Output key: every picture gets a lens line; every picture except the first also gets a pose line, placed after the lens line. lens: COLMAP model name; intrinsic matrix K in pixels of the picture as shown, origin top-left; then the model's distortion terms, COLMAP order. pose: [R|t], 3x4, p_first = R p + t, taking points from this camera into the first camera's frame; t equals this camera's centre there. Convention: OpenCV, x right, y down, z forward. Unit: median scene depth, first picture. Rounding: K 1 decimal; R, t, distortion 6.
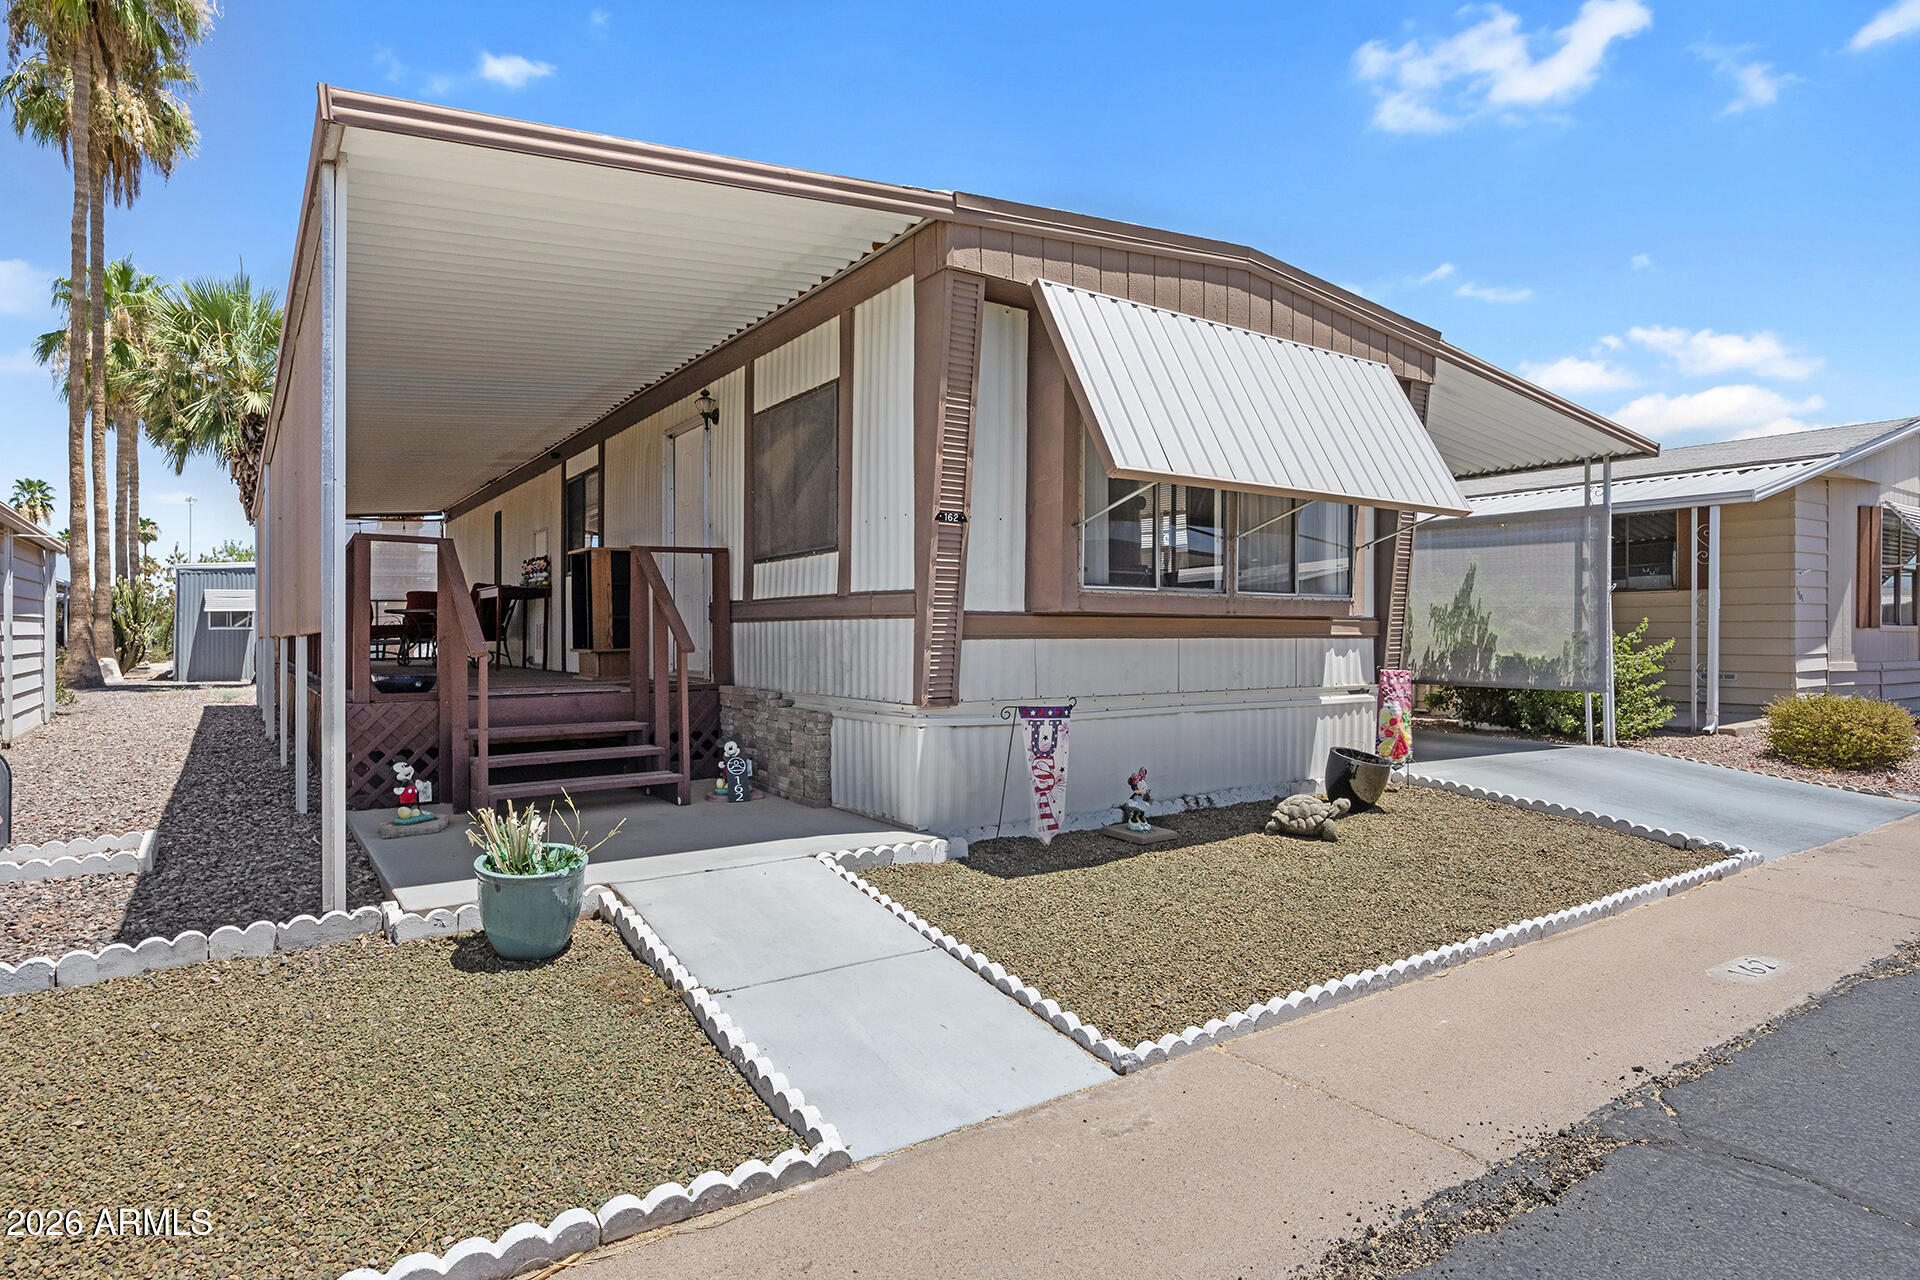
lens RADIAL K [[1086.2, 0, 962.7], [0, 1086.2, 645.8], [0, 0, 1]] dist [-0.005500, -0.001152]
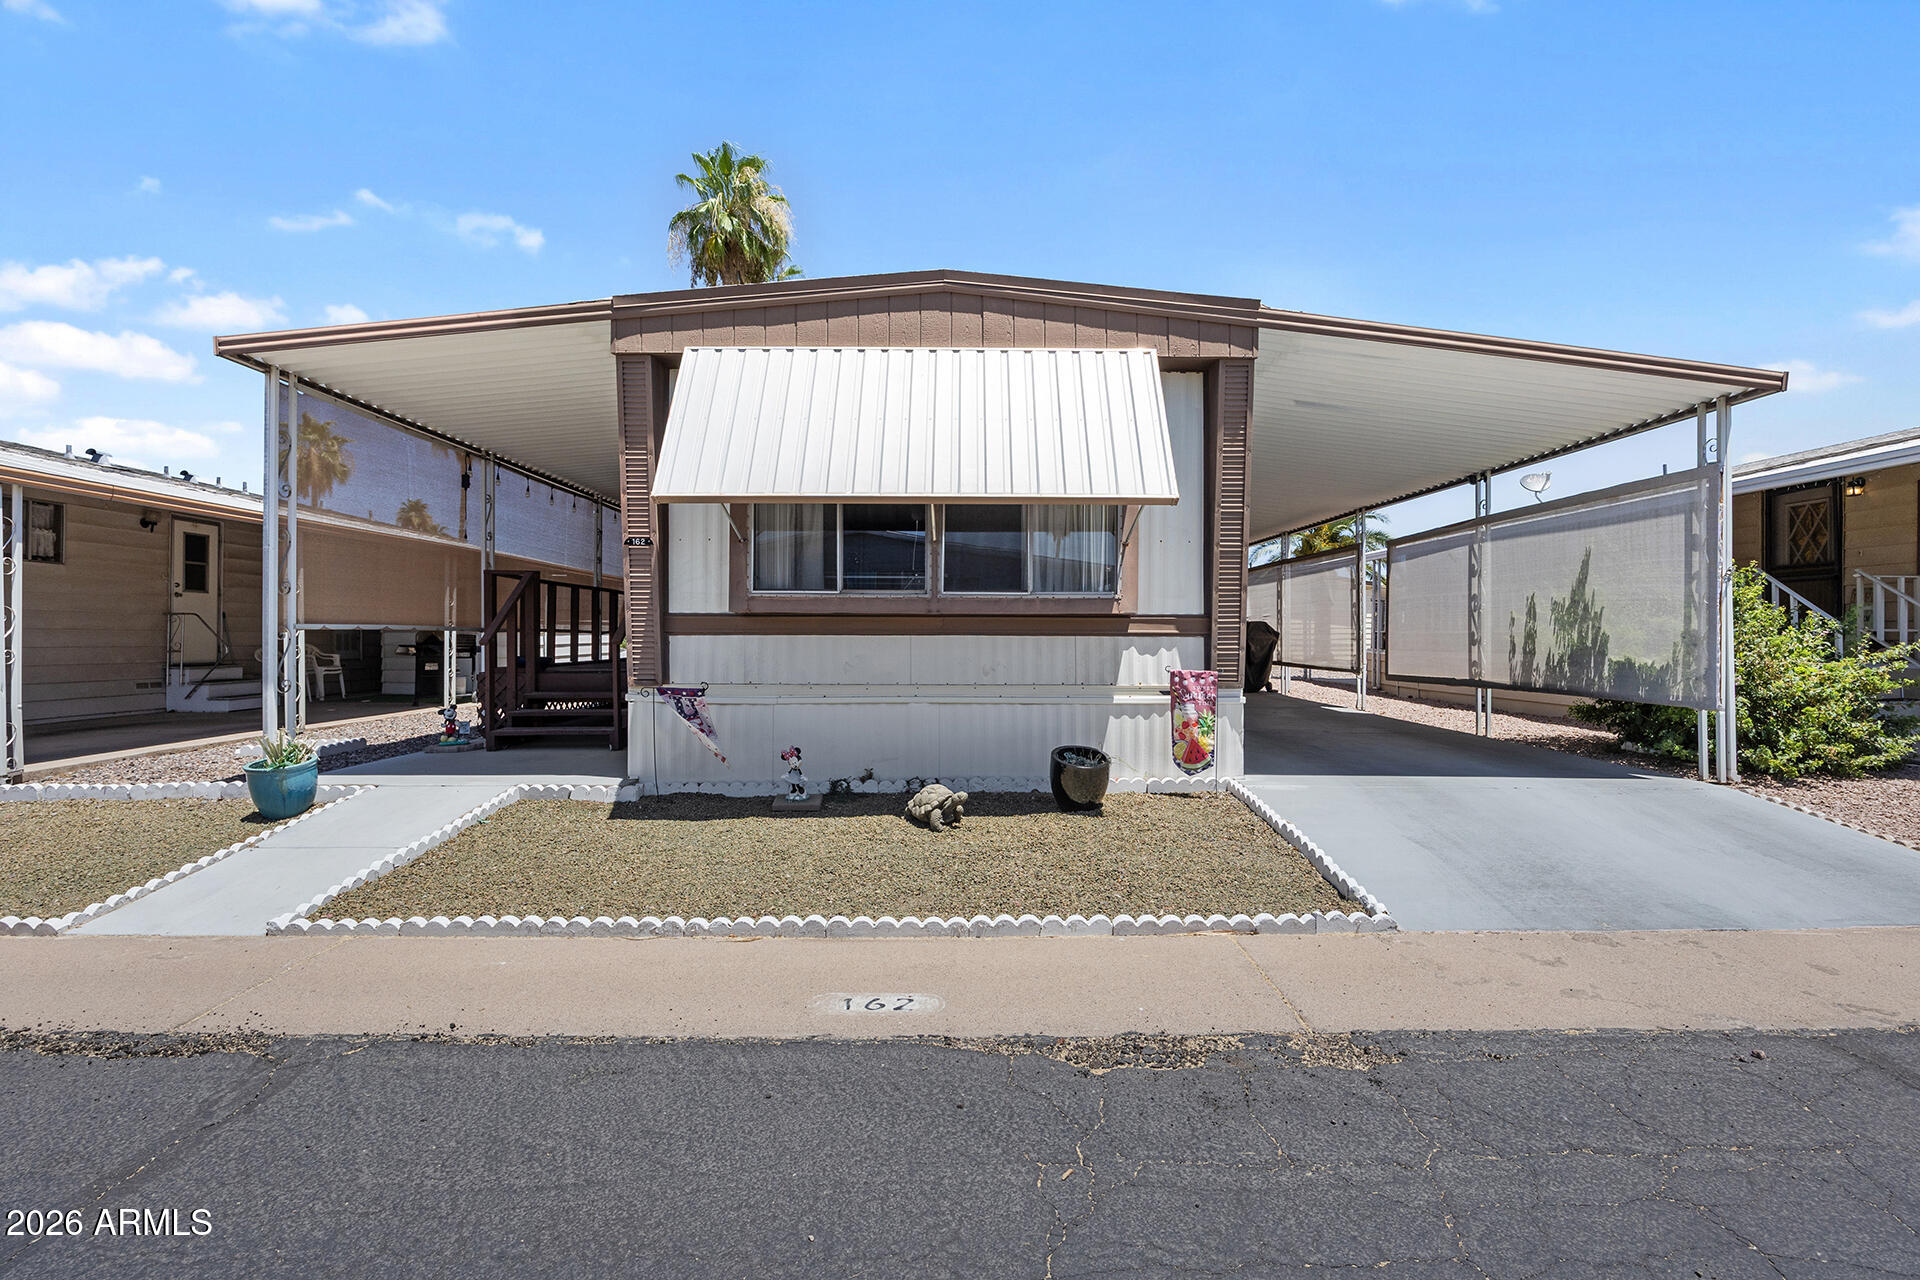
lens RADIAL K [[905.7, 0, 944.6], [0, 905.7, 640.6], [0, 0, 1]] dist [-0.023250, 0.001978]
pose [[0.818448, 0.004500, -0.574563, 0.683507], [-0.008203, 0.999959, -0.003852, 0.001502], [0.574522, 0.007866, 0.818451, 0.241016]]
